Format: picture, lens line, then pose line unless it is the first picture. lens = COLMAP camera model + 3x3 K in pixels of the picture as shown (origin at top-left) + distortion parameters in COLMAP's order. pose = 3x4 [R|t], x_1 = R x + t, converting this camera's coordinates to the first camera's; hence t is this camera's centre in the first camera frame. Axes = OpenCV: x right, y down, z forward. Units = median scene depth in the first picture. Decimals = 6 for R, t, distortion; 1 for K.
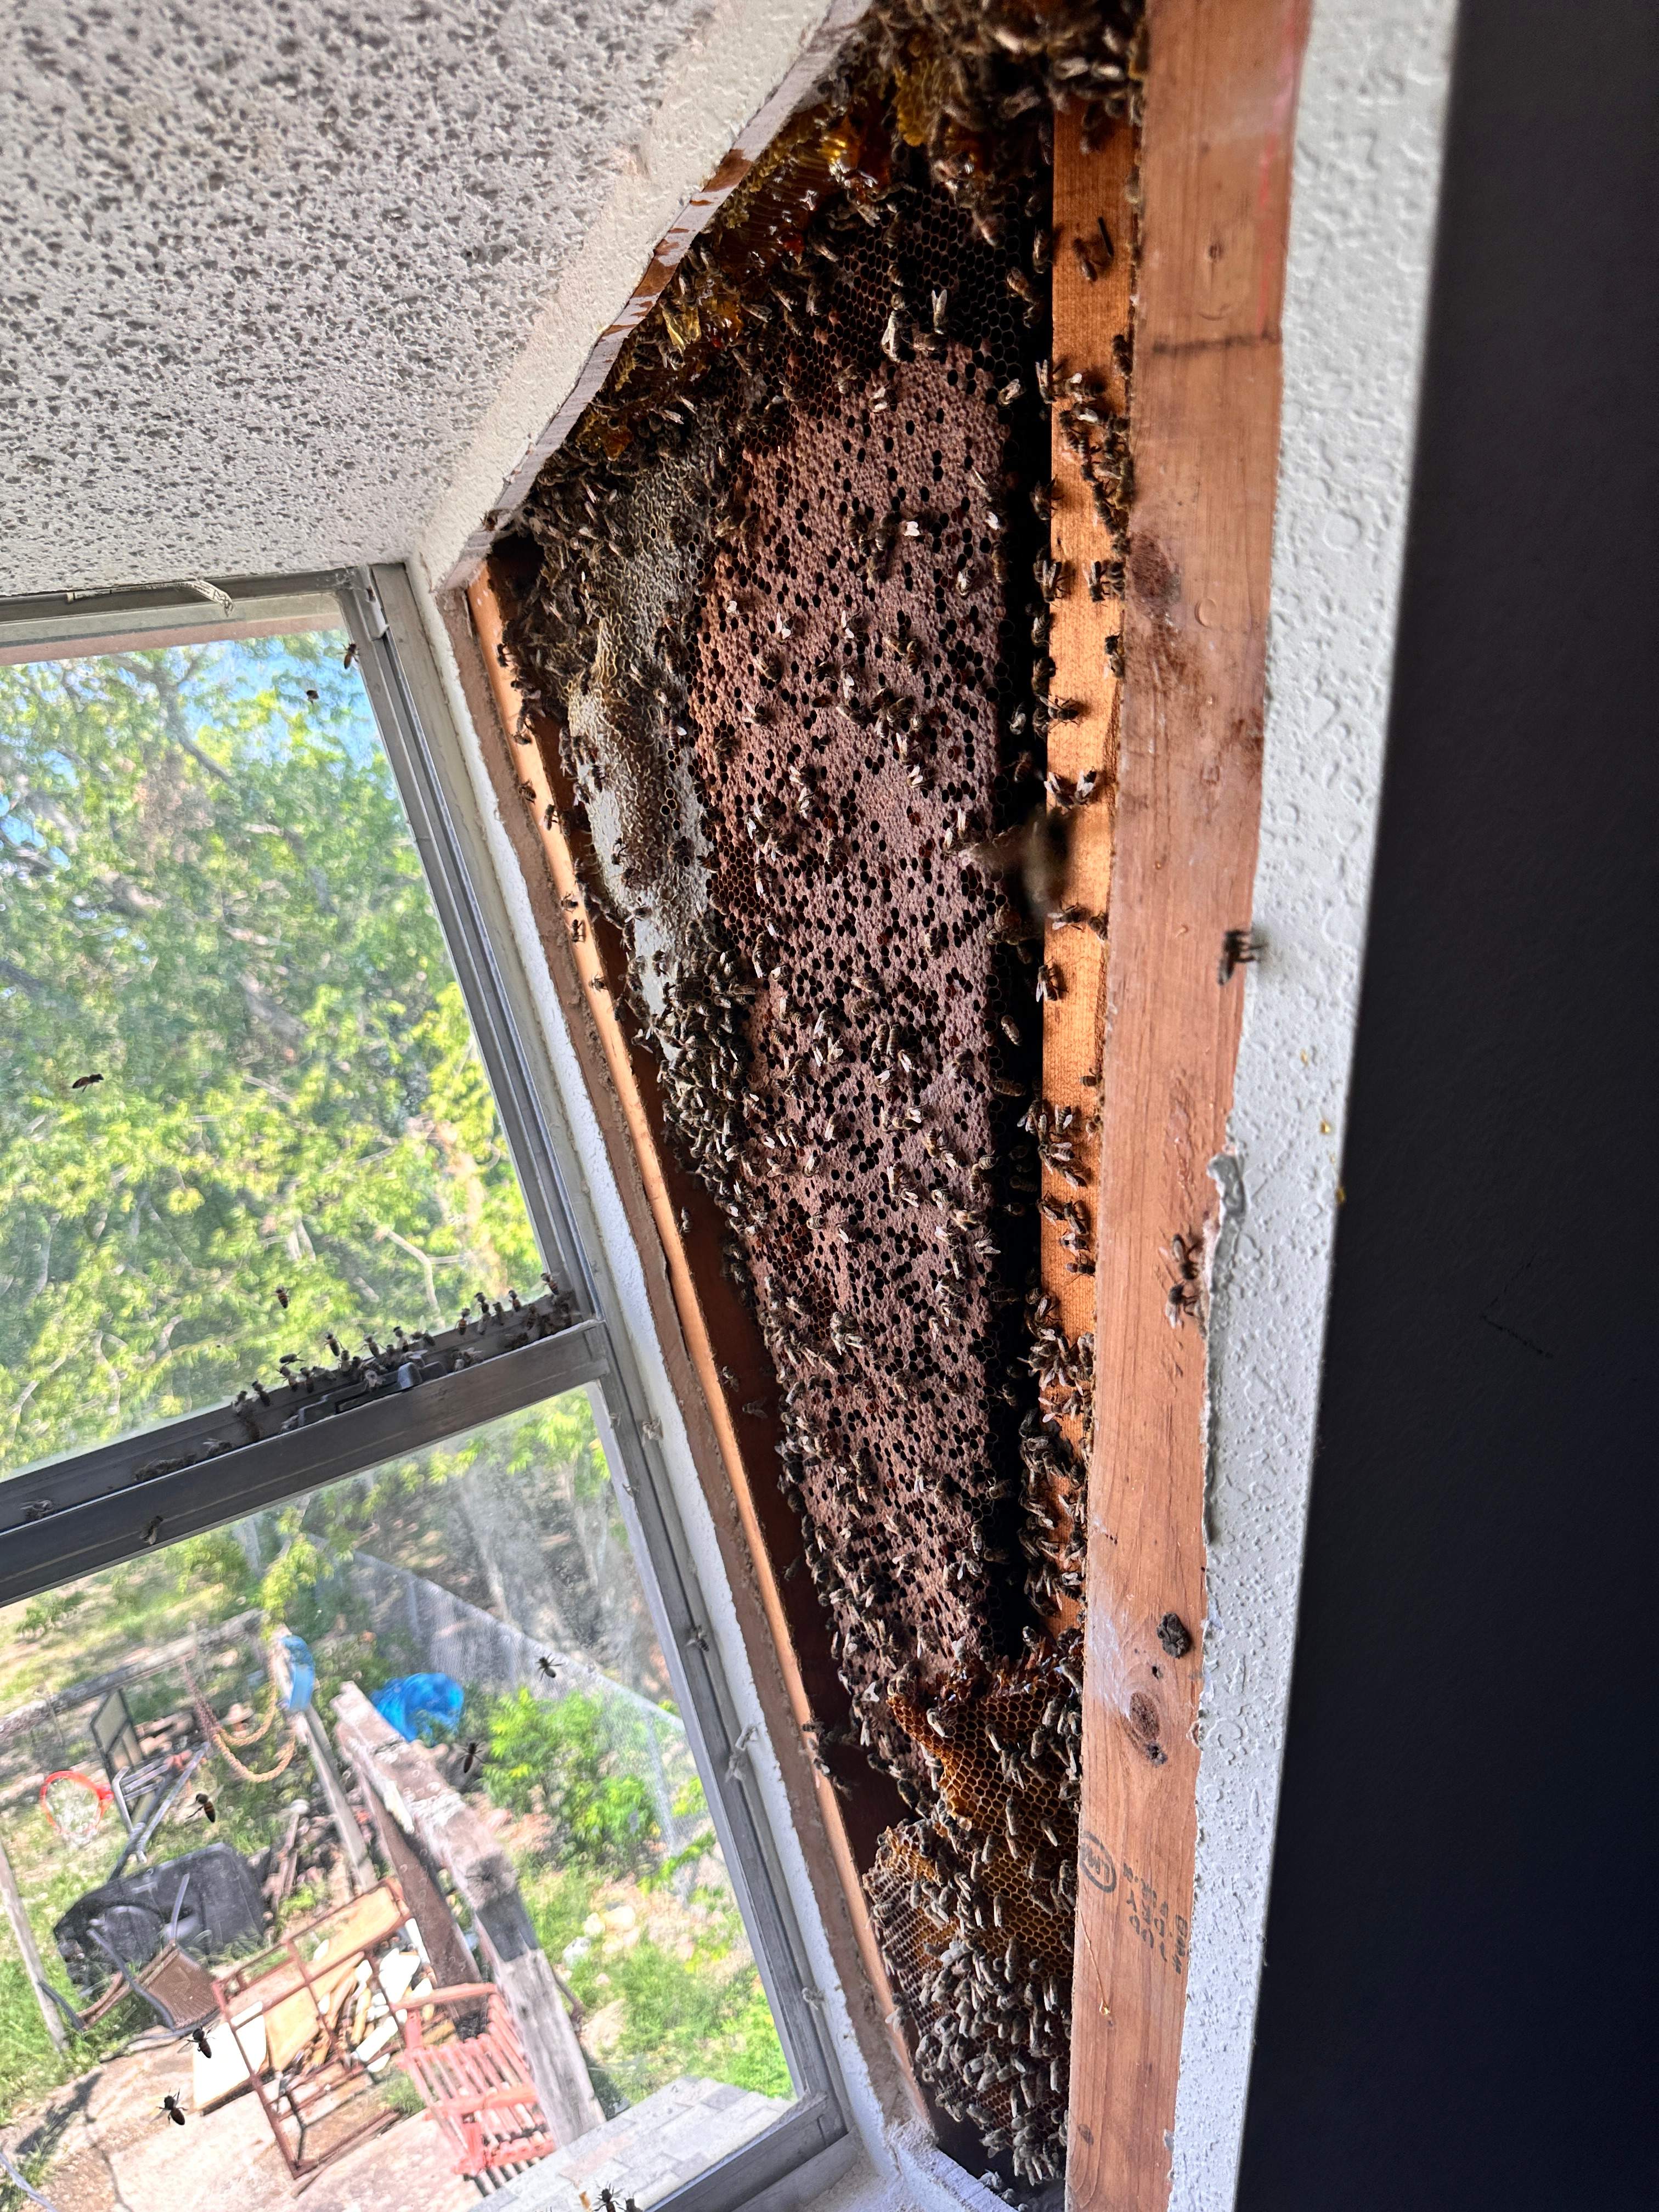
lens RADIAL K [[1565.1, 0, 829.5], [0, 1565.1, 1106.0], [0, 0, 1]] dist [-0.000289, -0.002480]
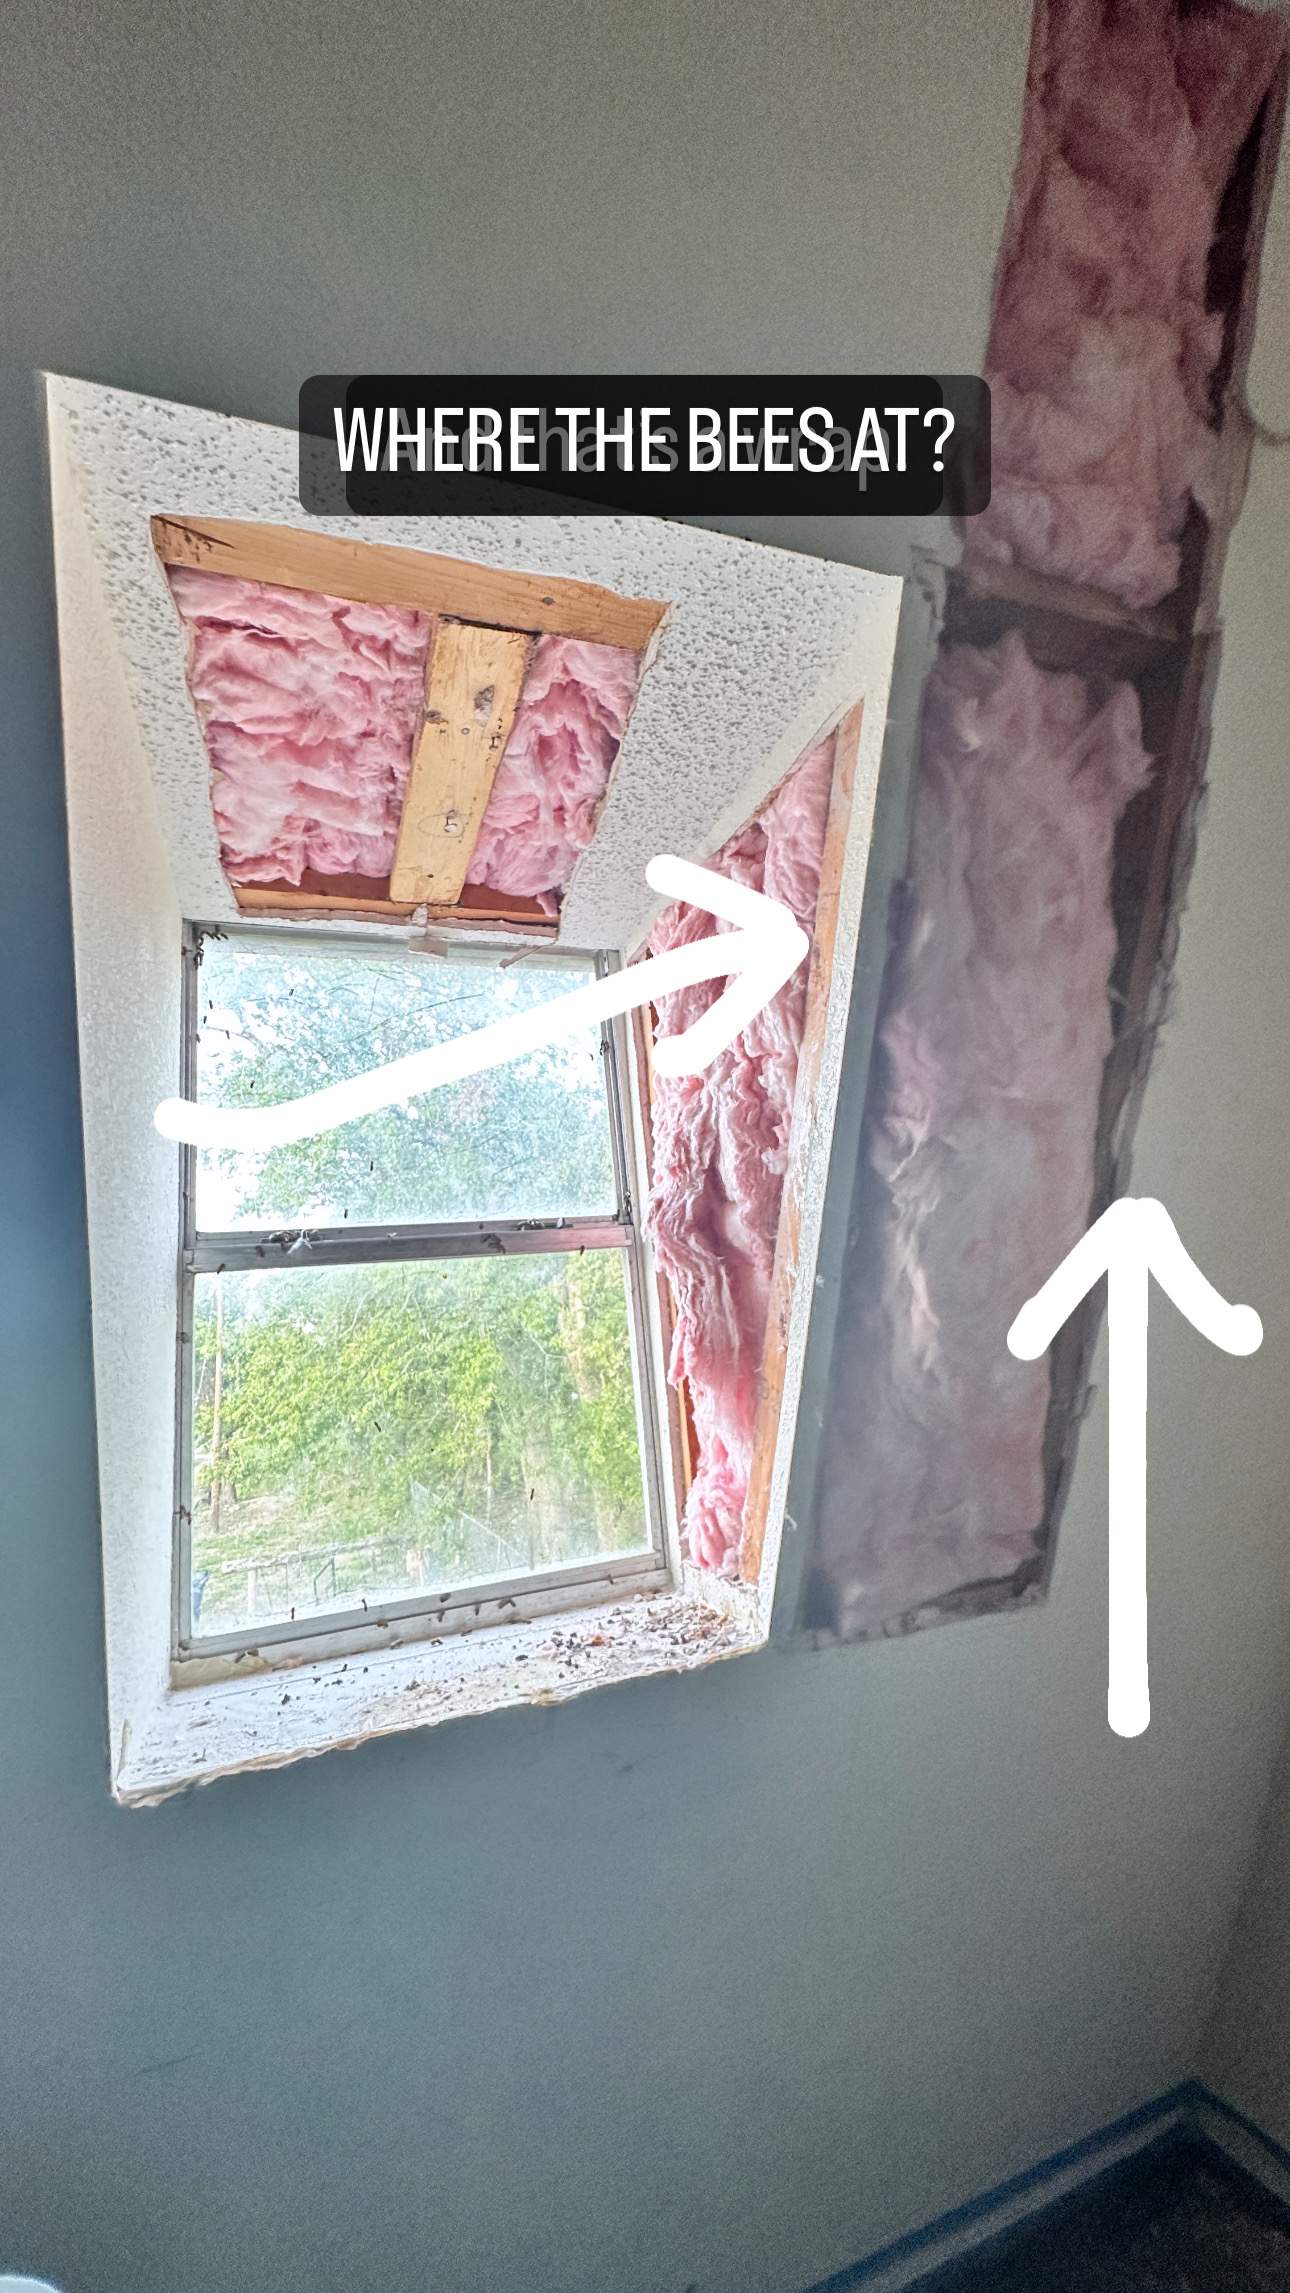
lens RADIAL K [[916.4, 0, 645.0], [0, 916.4, 1146.5], [0, 0, 1]] dist [0.000843, -0.000217]
pose [[0.968807, 0.158826, -0.190231, 0.223681], [-0.192903, 0.965202, -0.176559, 0.423704], [0.155569, 0.207748, 0.965732, -0.791652]]
